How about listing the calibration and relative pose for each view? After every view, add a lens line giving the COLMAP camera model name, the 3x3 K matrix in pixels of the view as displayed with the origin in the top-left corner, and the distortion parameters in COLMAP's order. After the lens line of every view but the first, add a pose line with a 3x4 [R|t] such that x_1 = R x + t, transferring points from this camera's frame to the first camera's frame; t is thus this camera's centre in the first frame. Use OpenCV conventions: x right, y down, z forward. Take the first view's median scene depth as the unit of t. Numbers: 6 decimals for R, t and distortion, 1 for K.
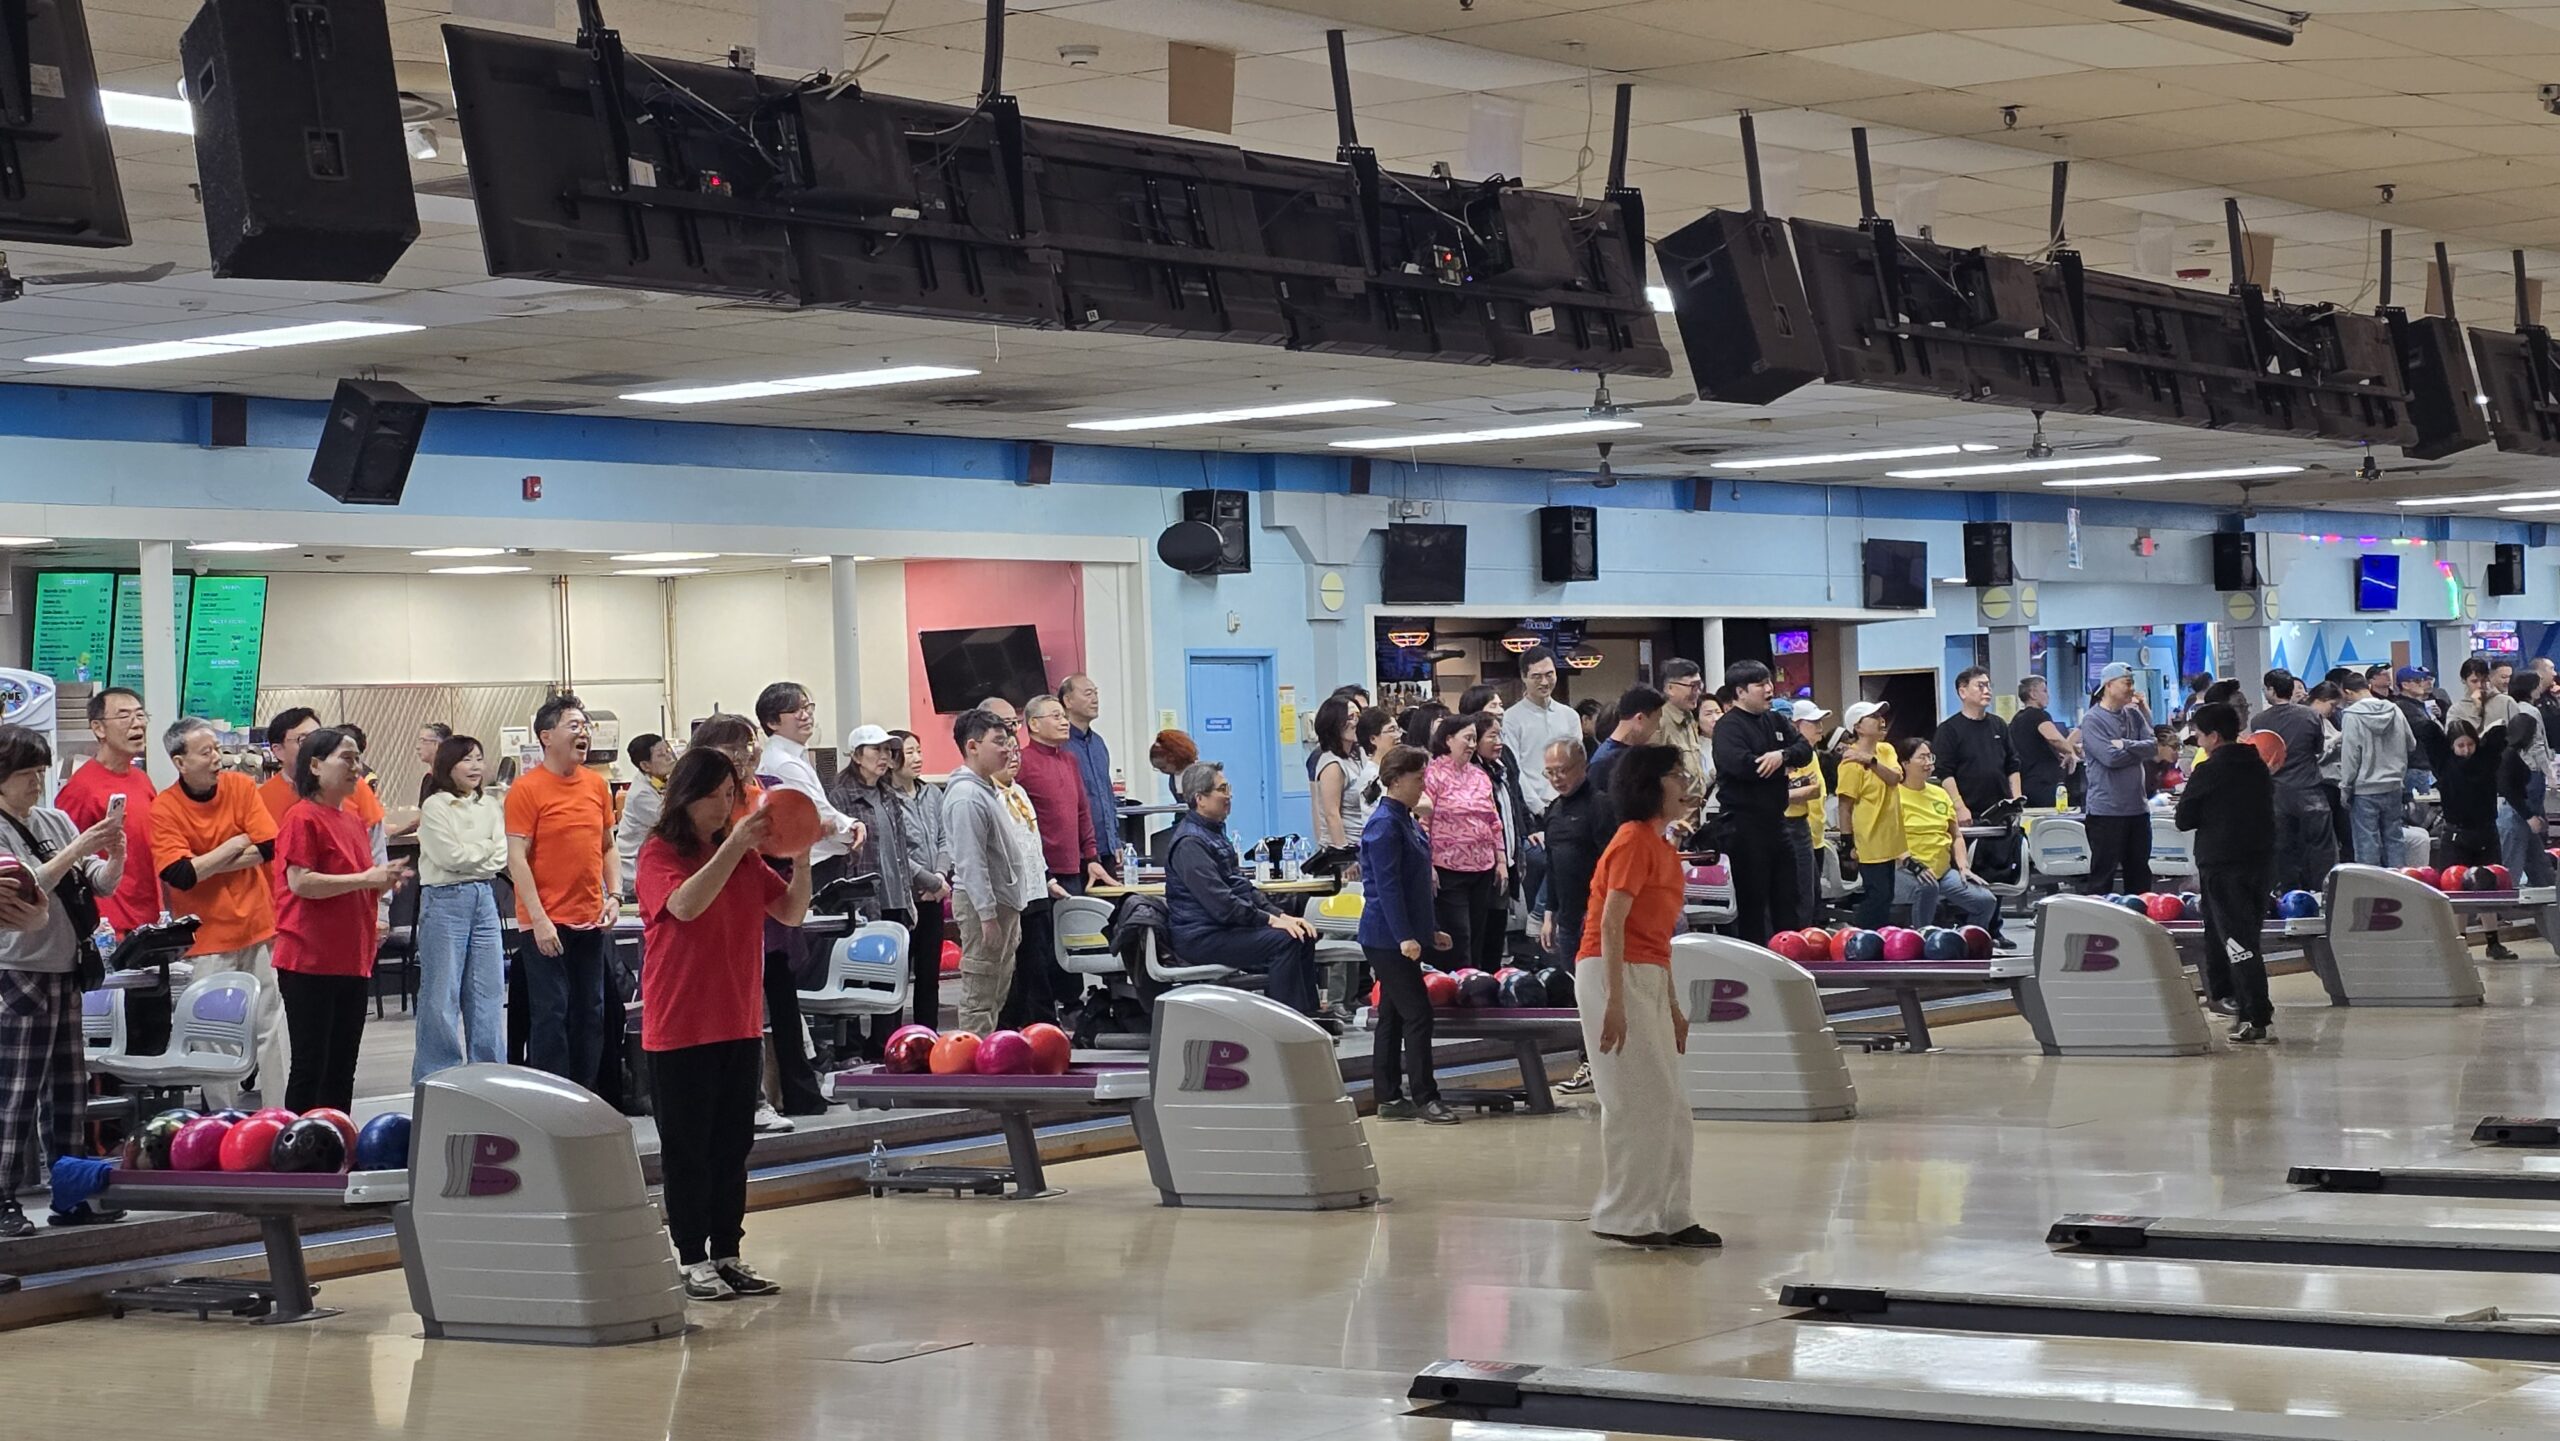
lens RADIAL K [[4371.2, 0, 1335.9], [0, 4371.2, 703.5], [0, 0, 1]] dist [0.254799, -1.071873]
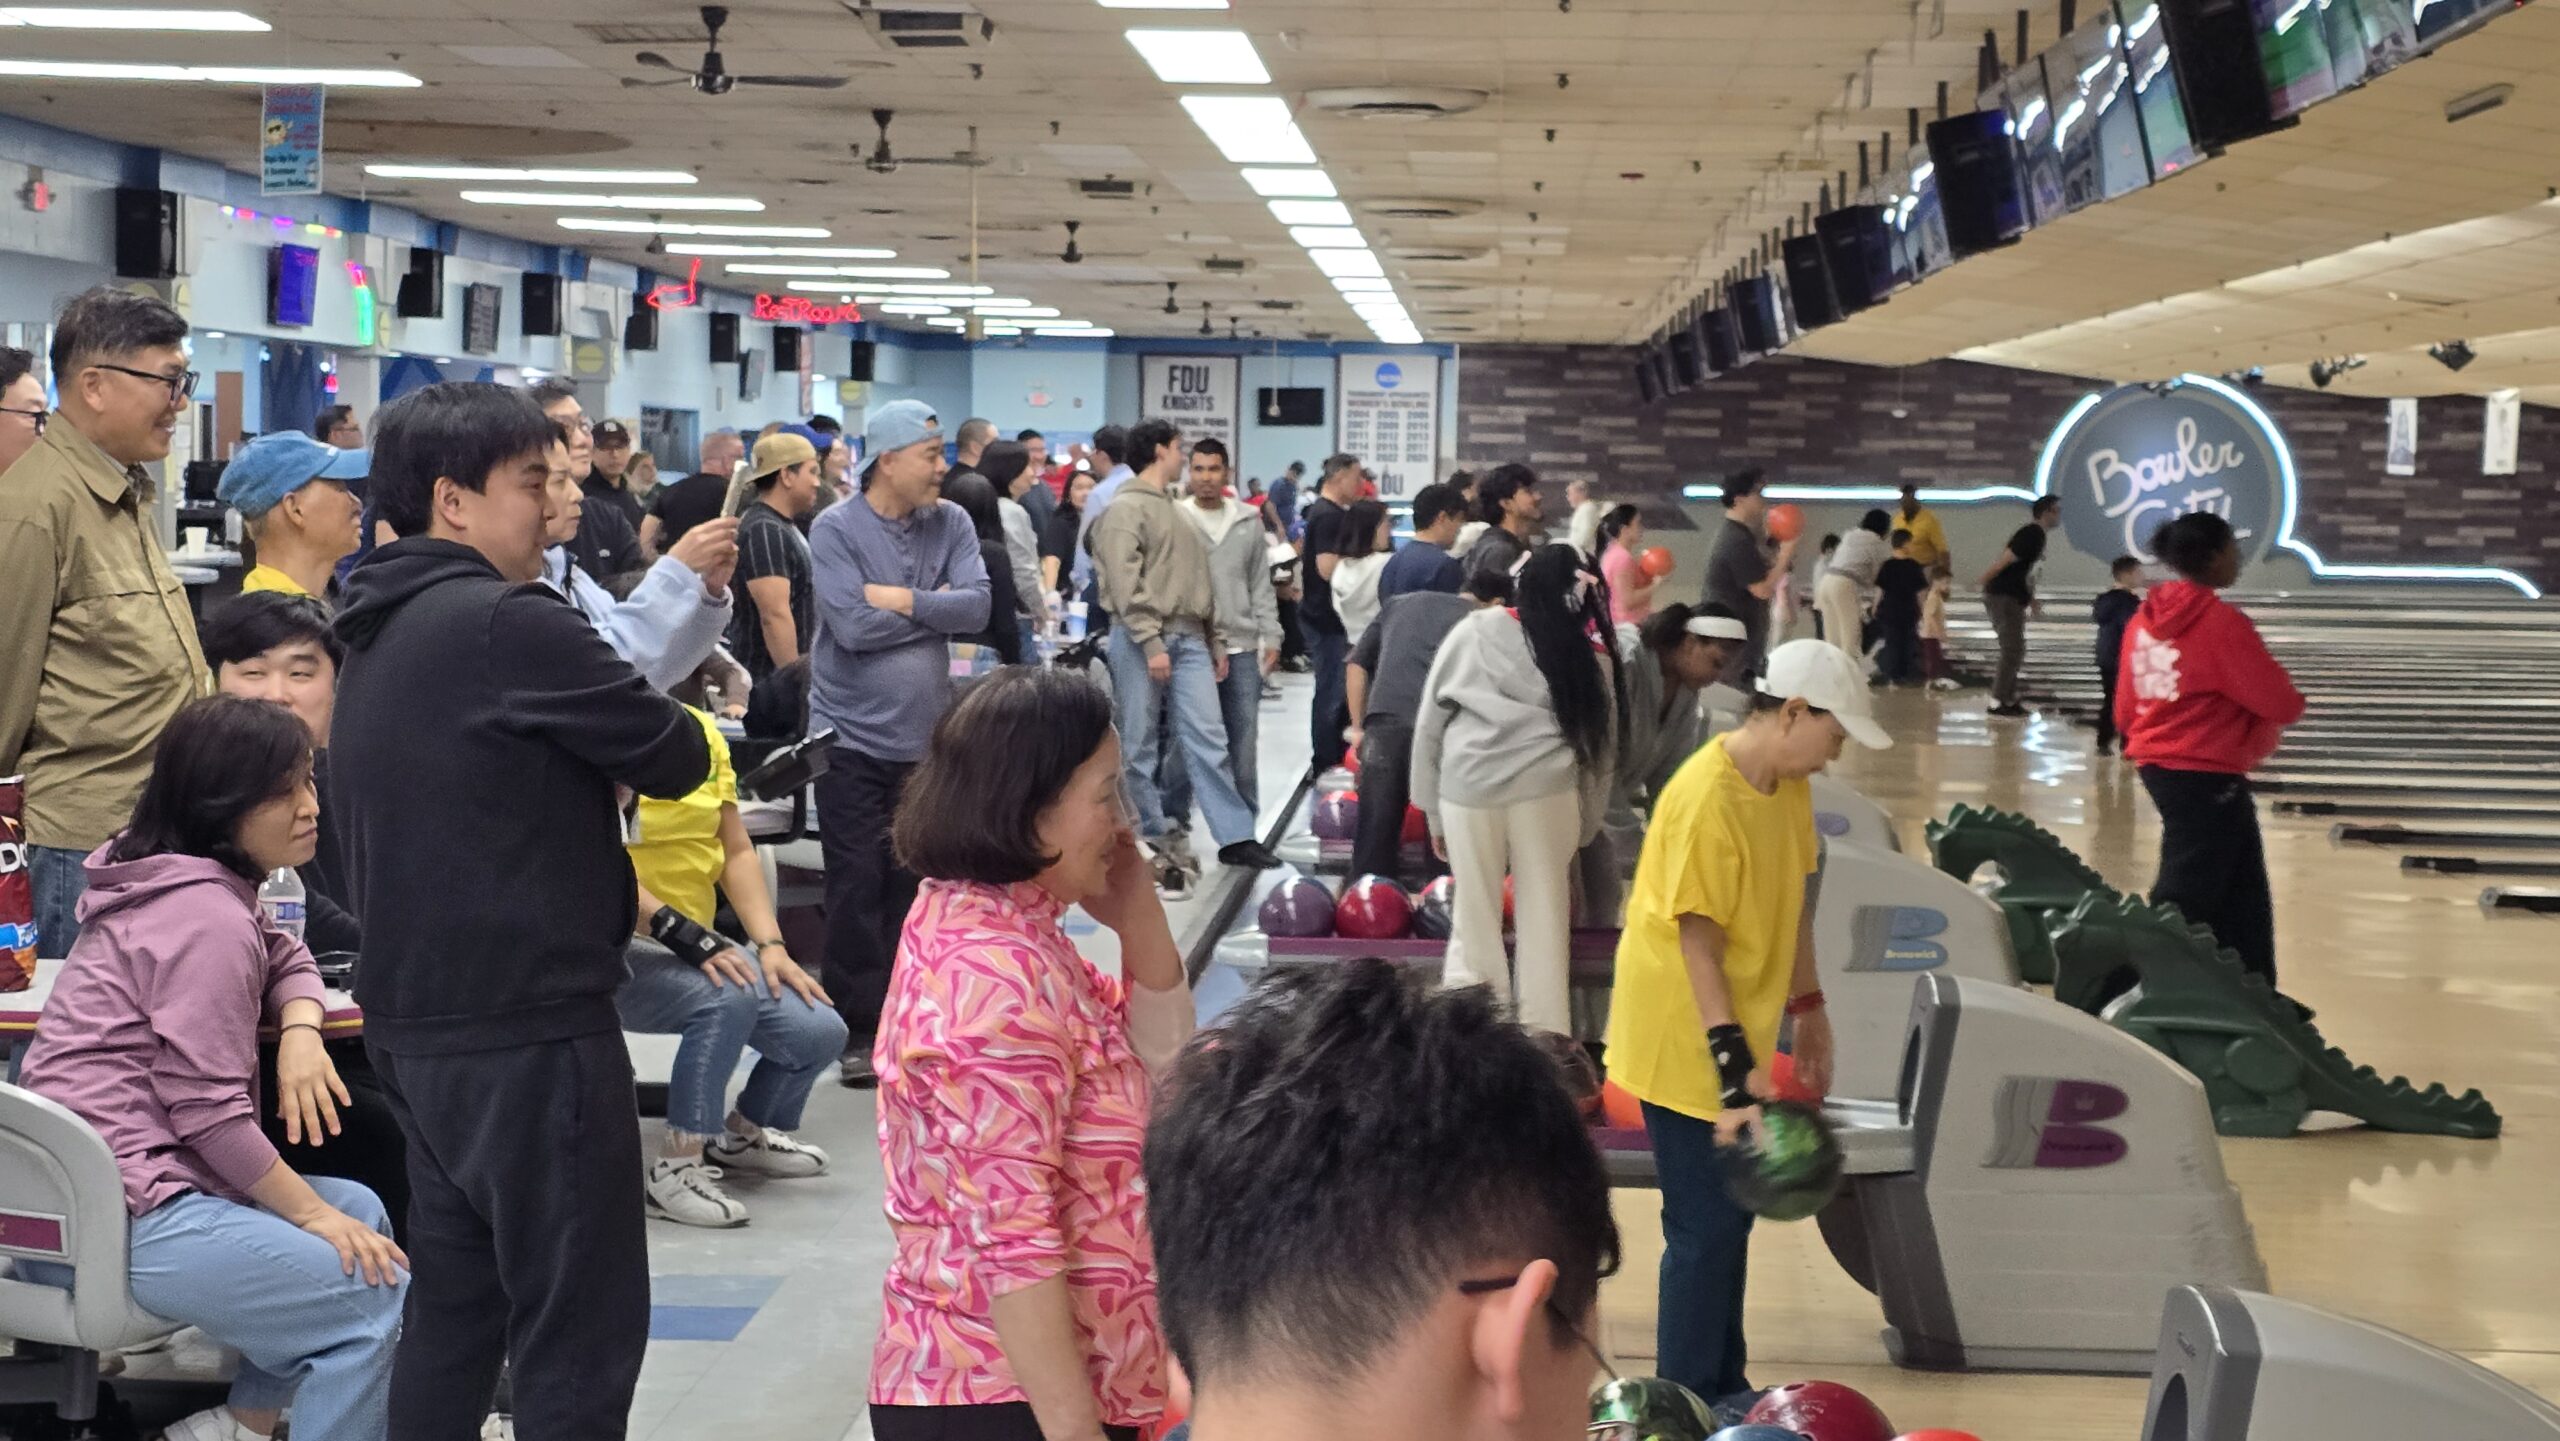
lens RADIAL K [[4342.8, 0, 1115.6], [0, 4342.8, 760.2], [0, 0, 1]] dist [0.463073, -2.228089]
pose [[0.858377, 0.021470, 0.512570, -0.007713], [-0.060360, 0.996411, 0.059344, -0.001936], [-0.509456, -0.081878, 0.856592, 0.327849]]
